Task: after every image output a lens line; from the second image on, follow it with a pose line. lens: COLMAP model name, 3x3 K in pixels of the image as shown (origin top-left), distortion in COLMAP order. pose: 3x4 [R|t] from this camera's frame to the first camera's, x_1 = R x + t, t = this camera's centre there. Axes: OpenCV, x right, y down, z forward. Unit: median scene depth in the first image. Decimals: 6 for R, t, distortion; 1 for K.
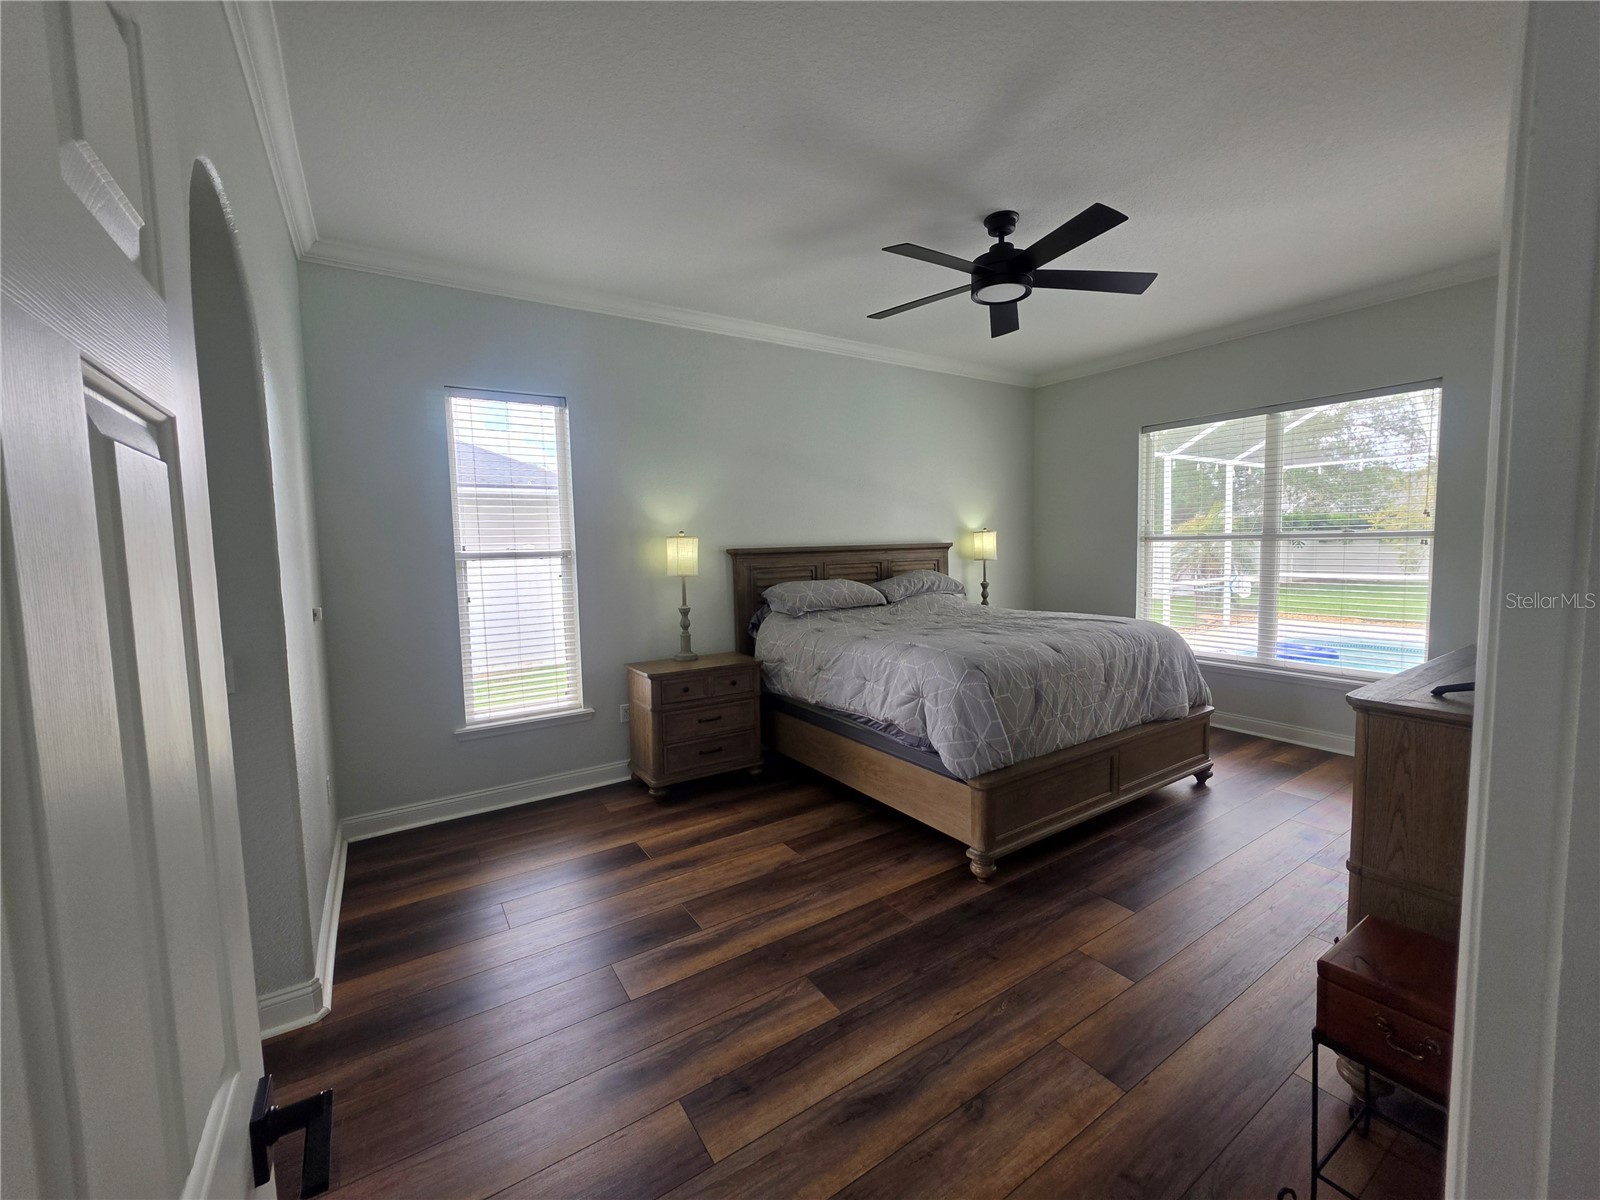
lens RADIAL K [[649.5, 0, 806.8], [0, 649.5, 592.8], [0, 0, 1]] dist [0.002184, 0.000344]
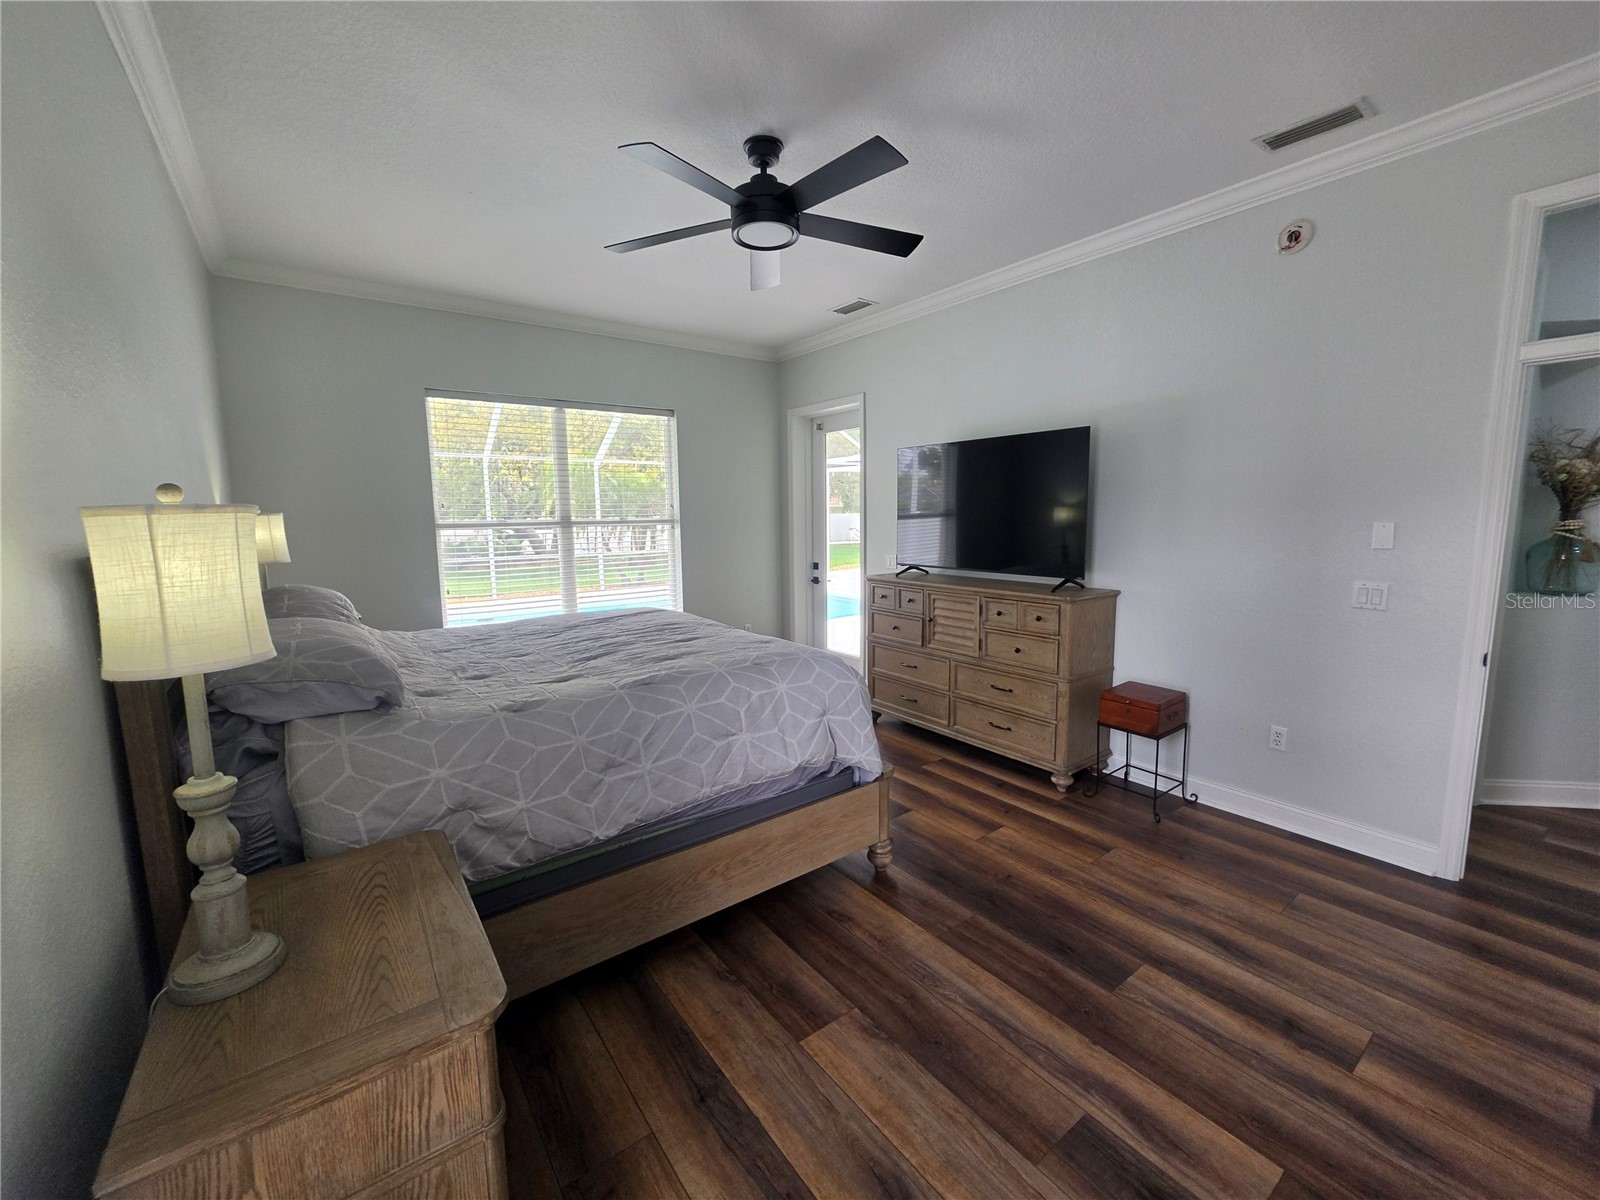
lens RADIAL K [[649.5, 0, 812.9], [0, 649.5, 586.9], [0, 0, 1]] dist [0.002184, 0.000344]
pose [[-0.066460, -0.093331, 0.993414, -0.477150], [0.088827, 0.991109, 0.099057, -0.063264], [-0.993827, 0.094826, -0.057579, 0.807162]]
